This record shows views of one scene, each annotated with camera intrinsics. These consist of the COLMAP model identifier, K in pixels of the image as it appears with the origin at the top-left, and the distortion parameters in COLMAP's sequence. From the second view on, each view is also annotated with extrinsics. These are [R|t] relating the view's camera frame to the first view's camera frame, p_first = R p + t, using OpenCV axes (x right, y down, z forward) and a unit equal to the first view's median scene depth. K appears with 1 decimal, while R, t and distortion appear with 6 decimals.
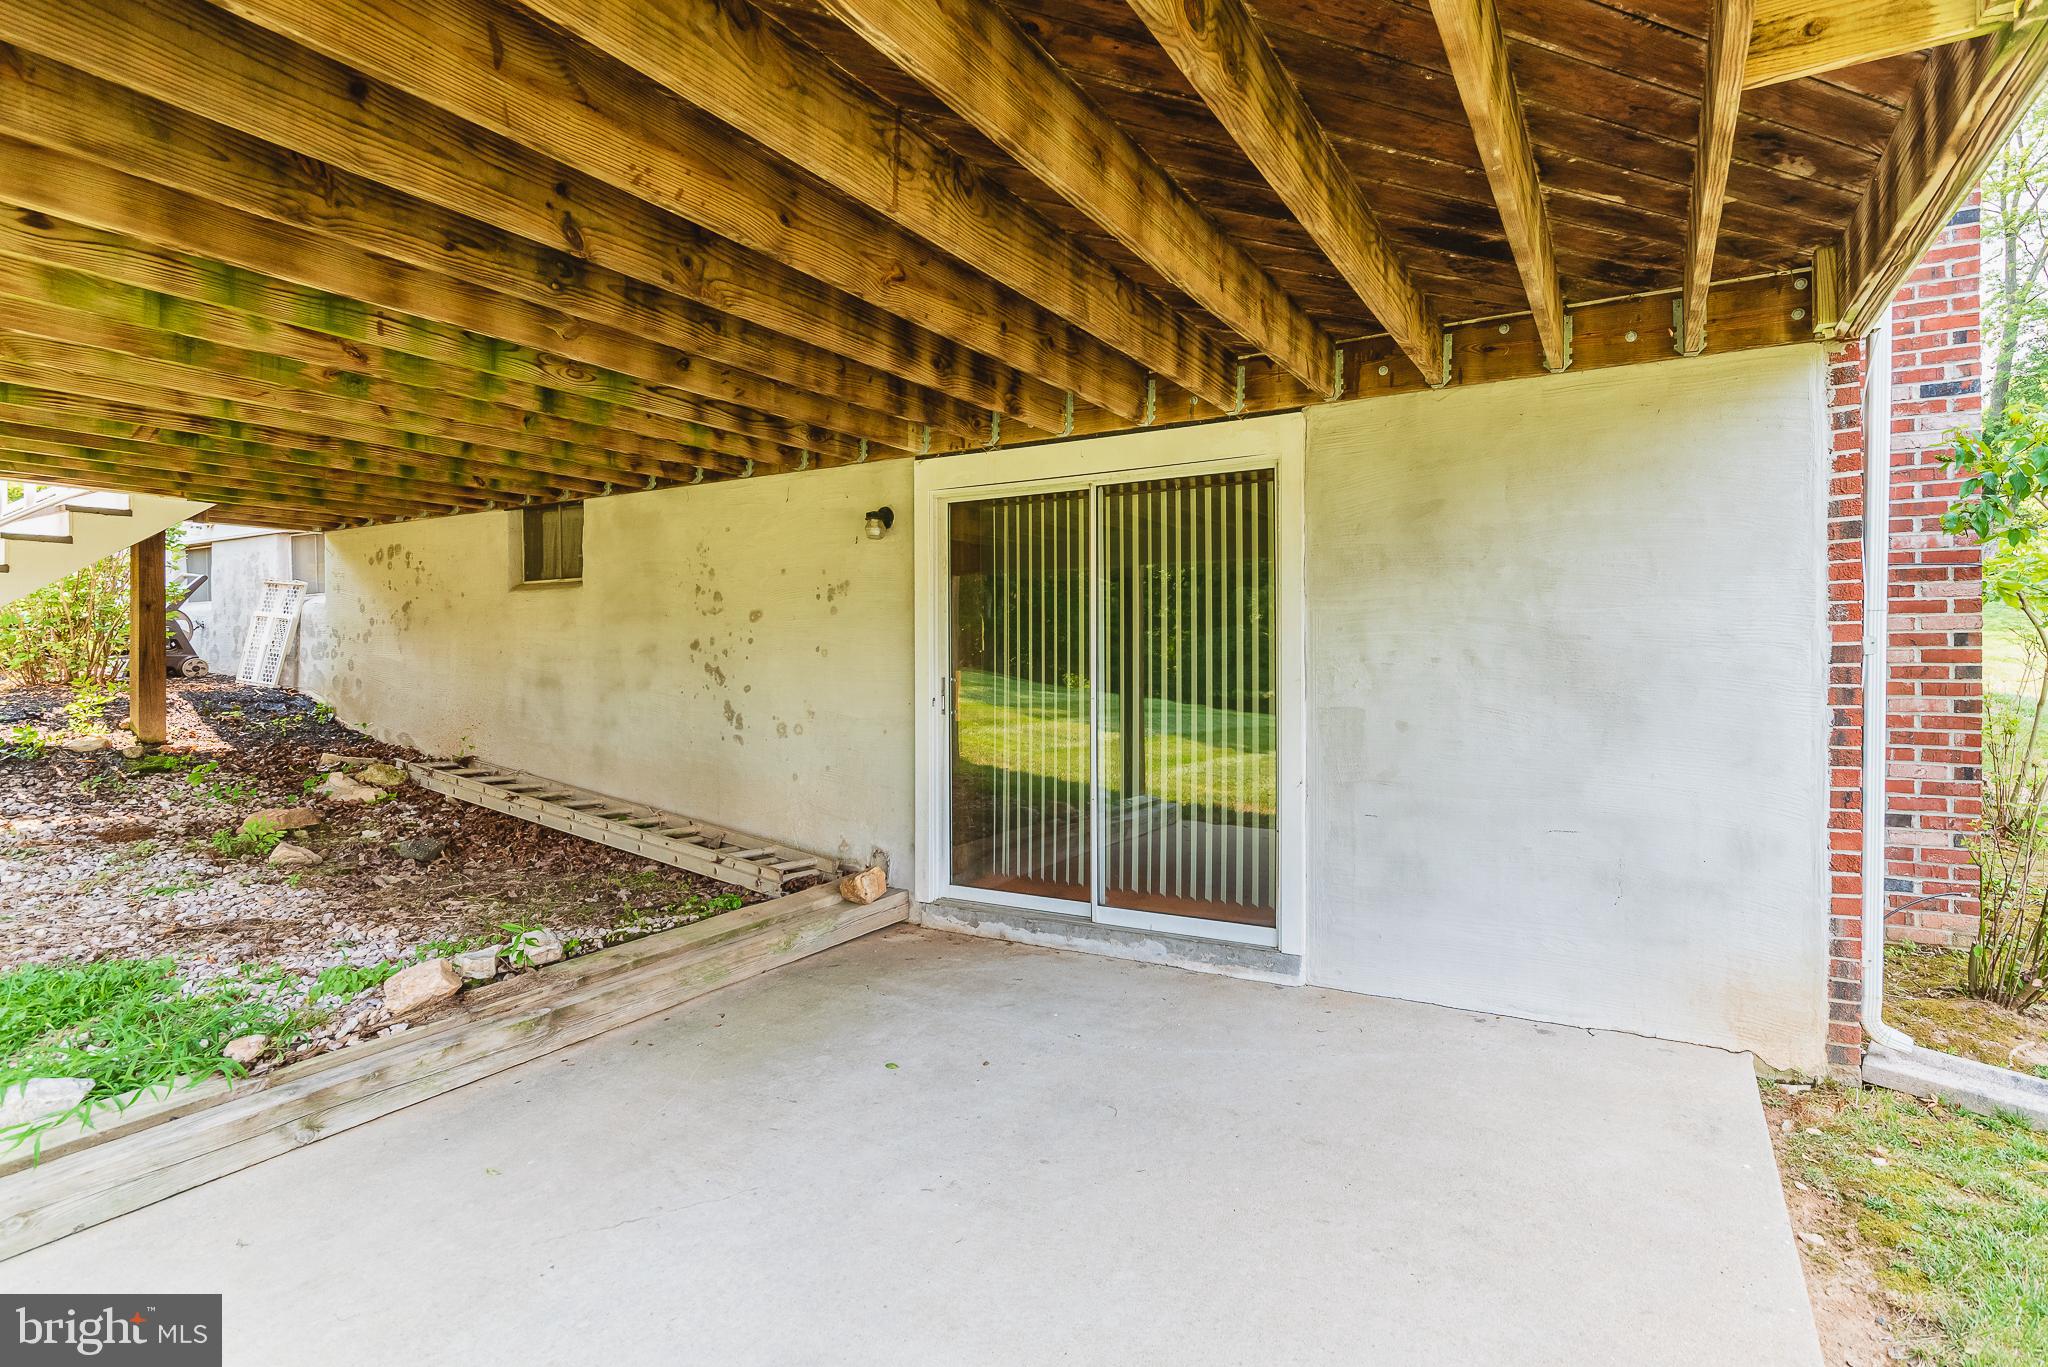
lens RADIAL K [[1001.3, 0, 1058.0], [0, 1001.3, 656.4], [0, 0, 1]] dist [-0.011081, 0.003234]
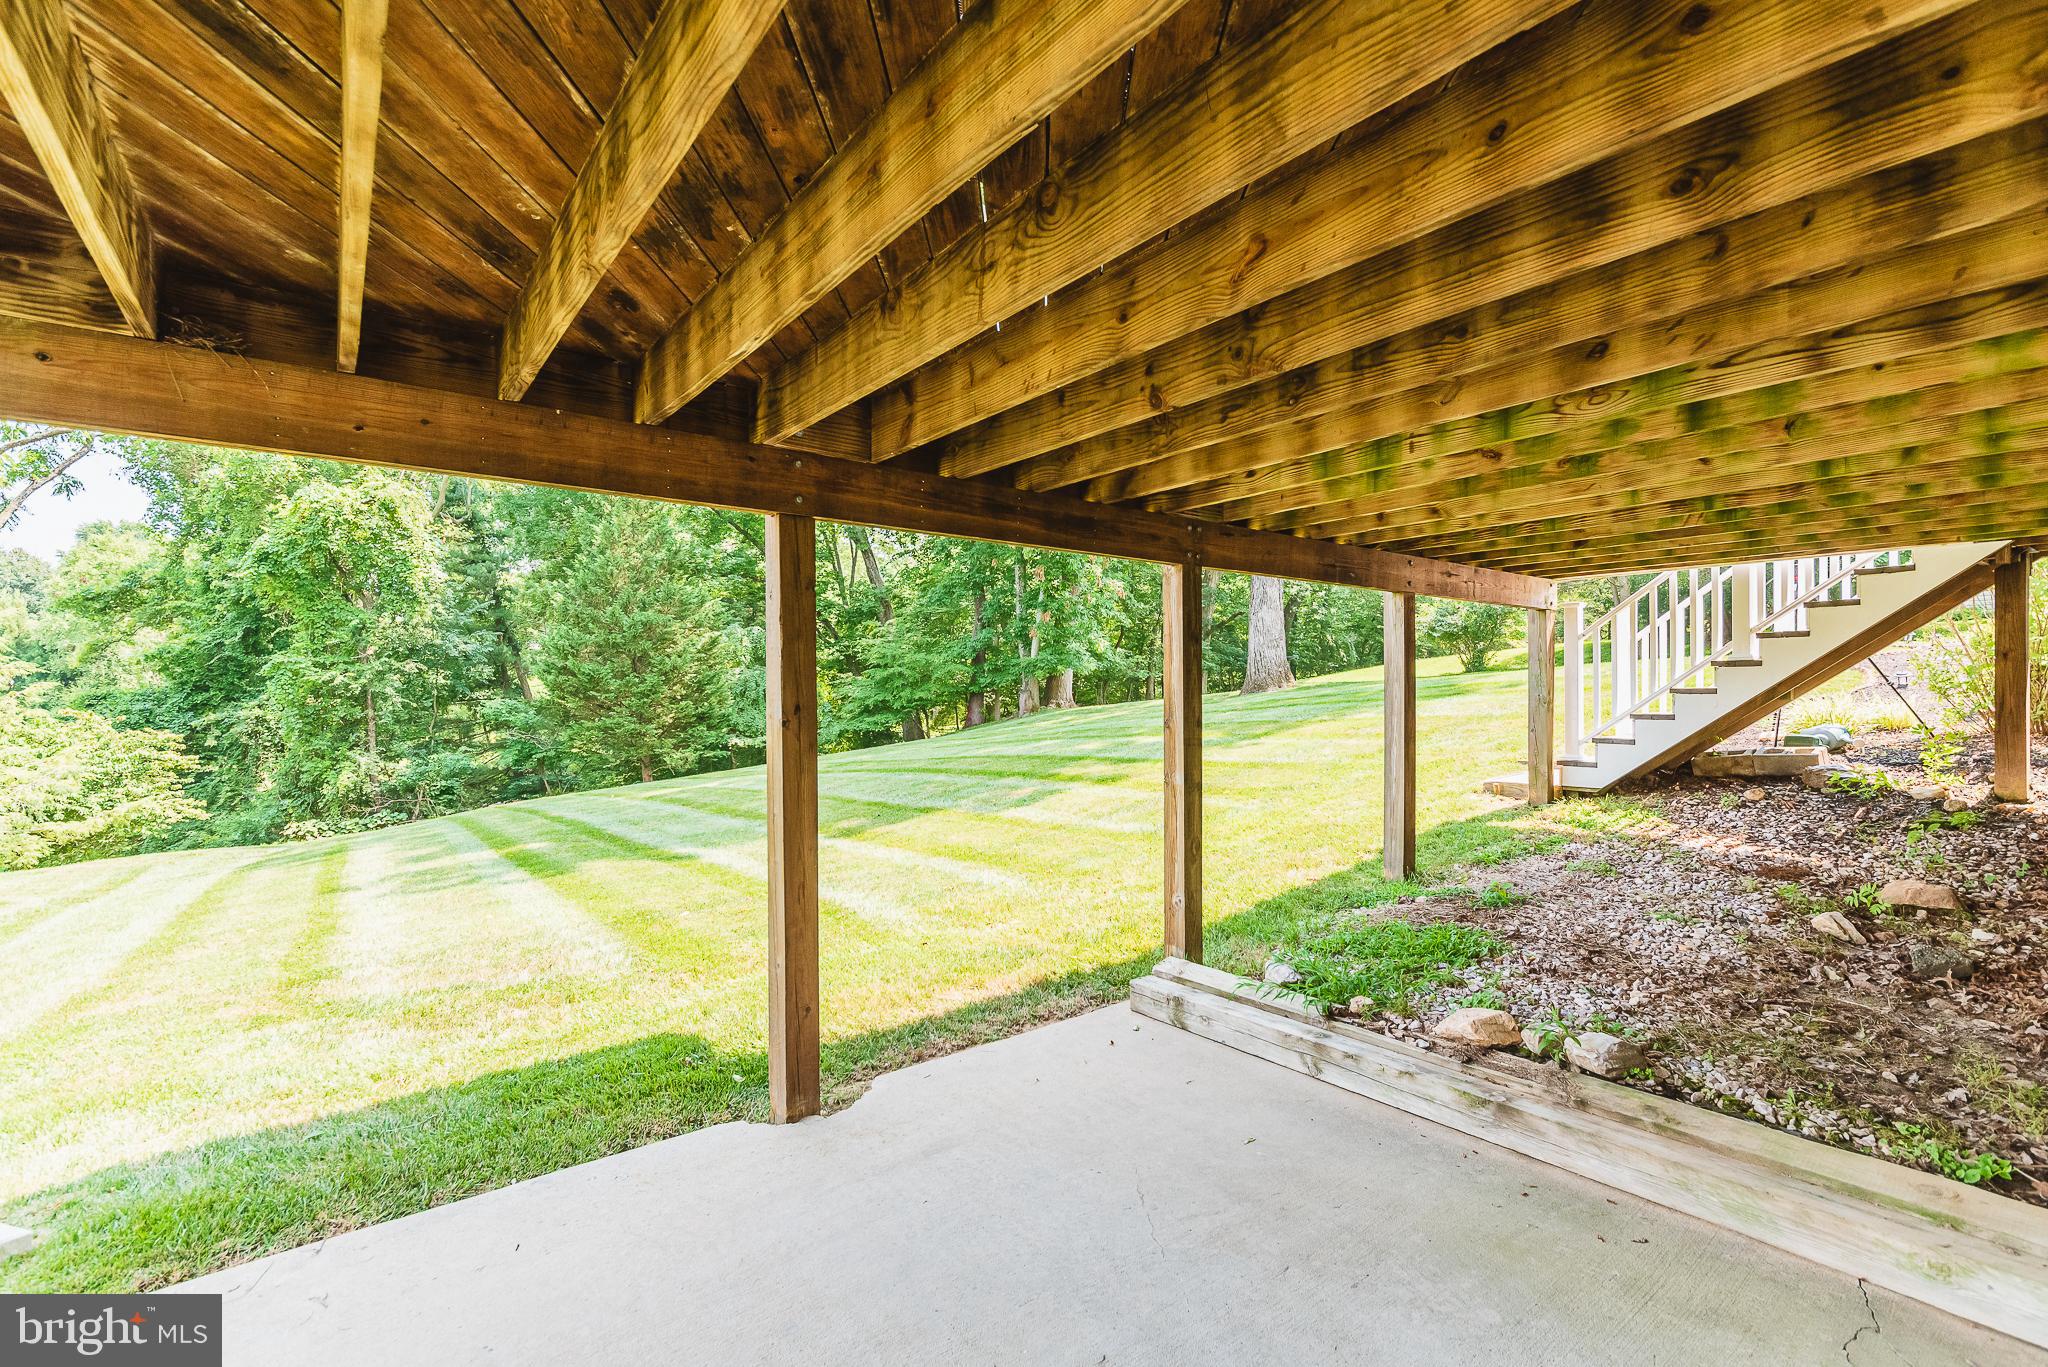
lens RADIAL K [[904.0, 0, 1020.8], [0, 904.0, 691.2], [0, 0, 1]] dist [-0.024520, -0.000346]
pose [[-0.386940, 0.001486, -0.922104, 0.548702], [0.003427, 0.999994, 0.000173, -0.046062], [0.922099, -0.003093, -0.386943, 1.108467]]
